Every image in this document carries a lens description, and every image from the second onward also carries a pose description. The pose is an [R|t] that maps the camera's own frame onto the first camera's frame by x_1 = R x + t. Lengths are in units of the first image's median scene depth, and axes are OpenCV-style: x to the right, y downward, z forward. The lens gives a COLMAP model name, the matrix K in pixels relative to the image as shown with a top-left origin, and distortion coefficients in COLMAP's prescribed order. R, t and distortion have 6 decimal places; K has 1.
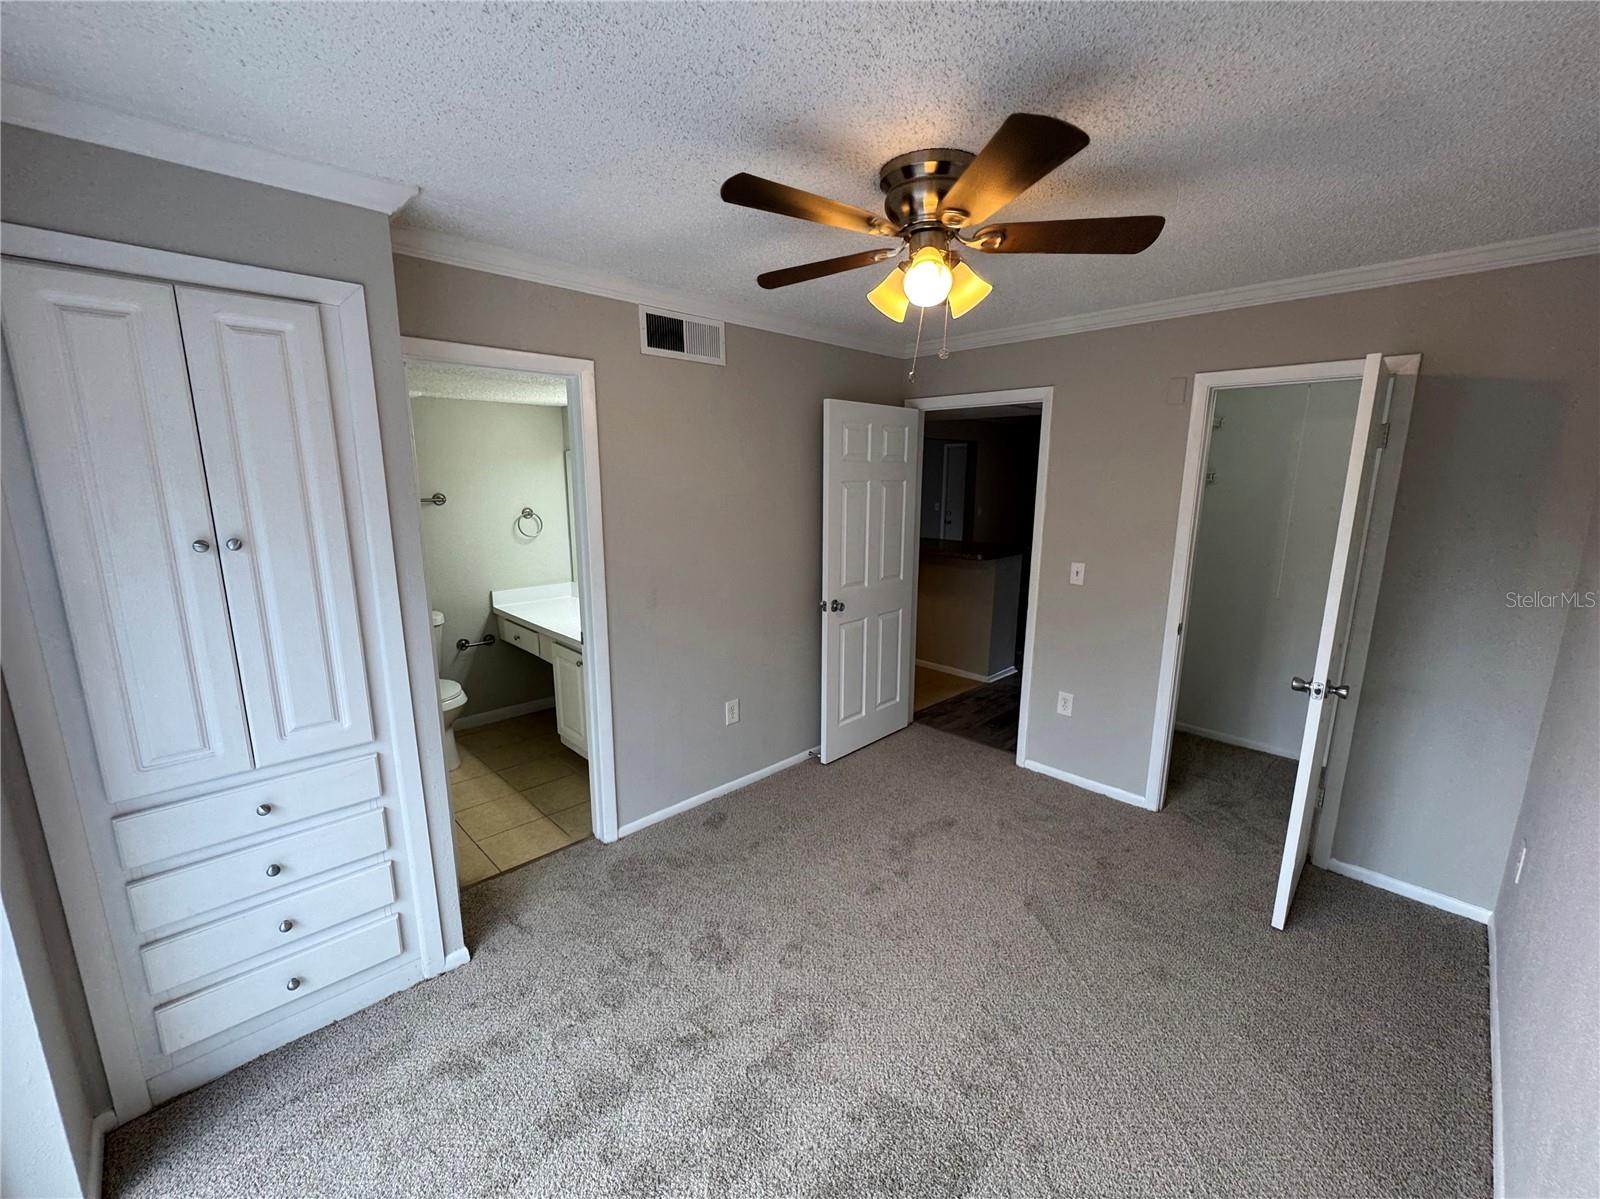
lens RADIAL K [[642.2, 0, 800.5], [0, 642.2, 603.4], [0, 0, 1]] dist [-0.000033, 0.000125]
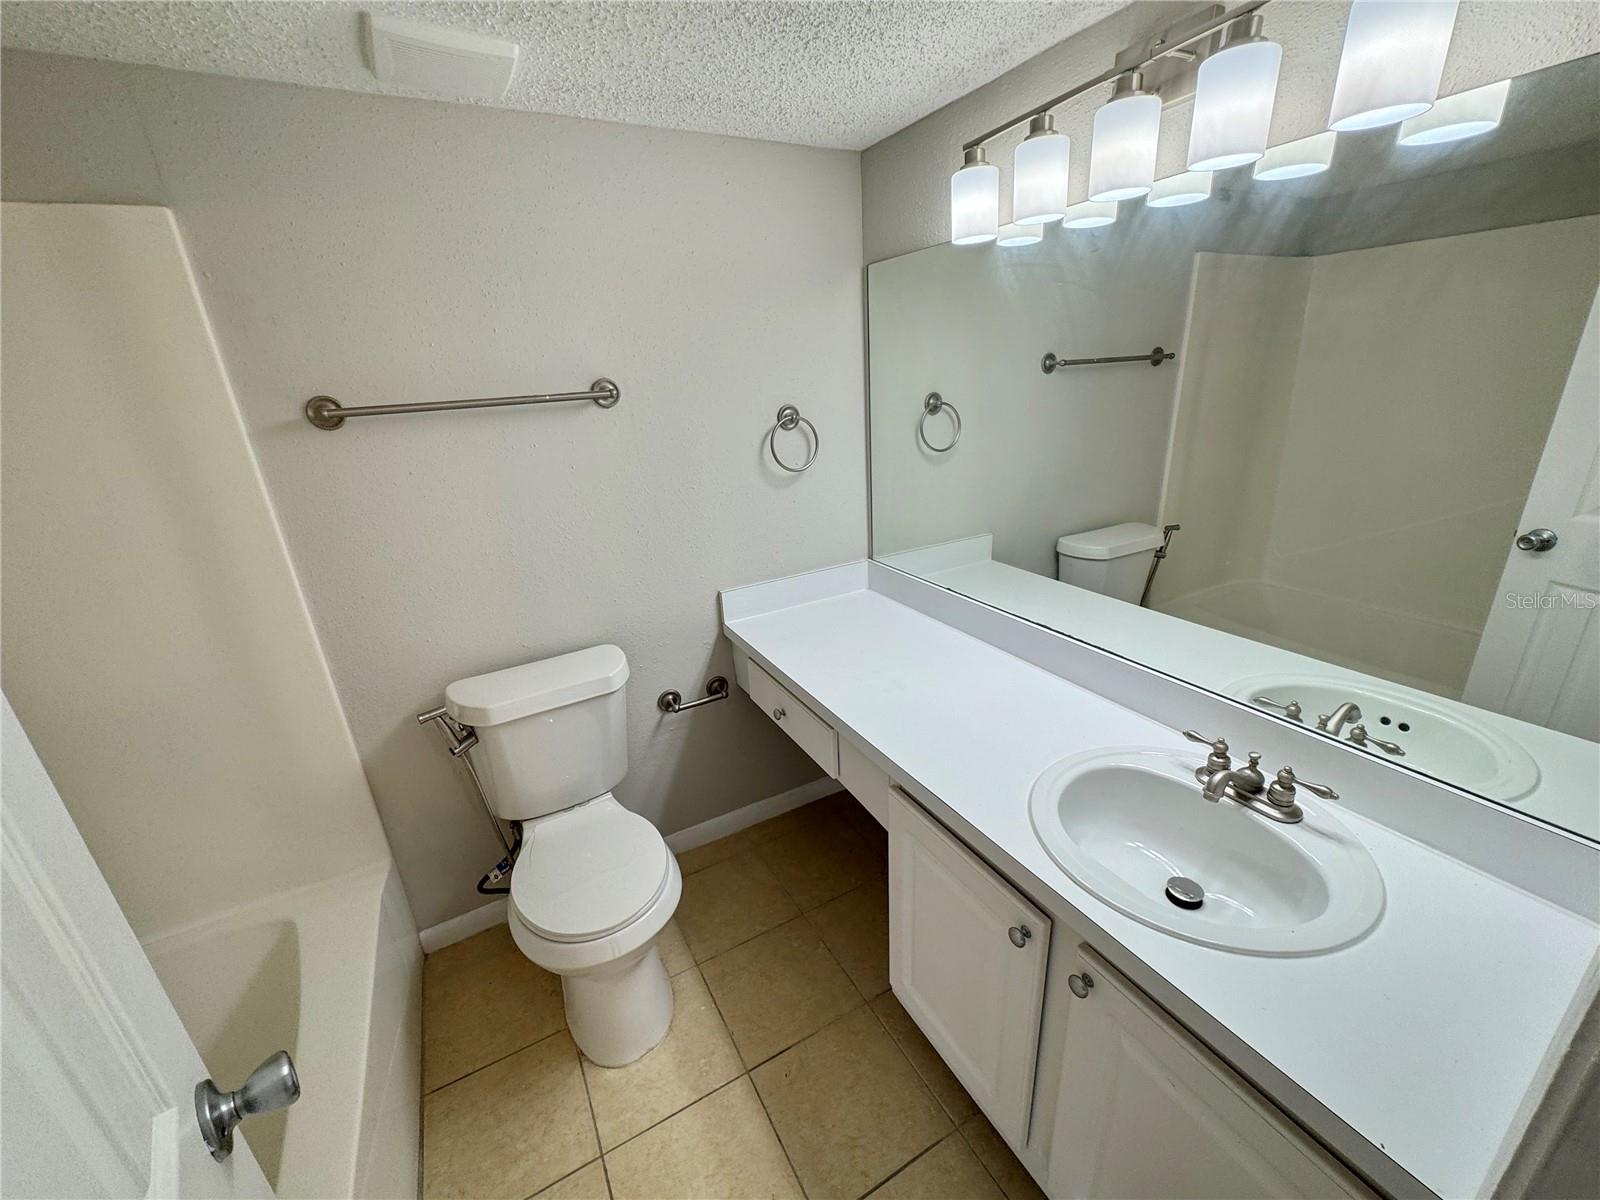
lens RADIAL K [[642.2, 0, 800.5], [0, 642.2, 603.9], [0, 0, 1]] dist [-0.000033, 0.000125]
pose [[0.958193, 0.043515, -0.282794, -0.291541], [0.002950, 0.986812, 0.161841, -0.087070], [0.286107, -0.155909, 0.945429, 0.571119]]
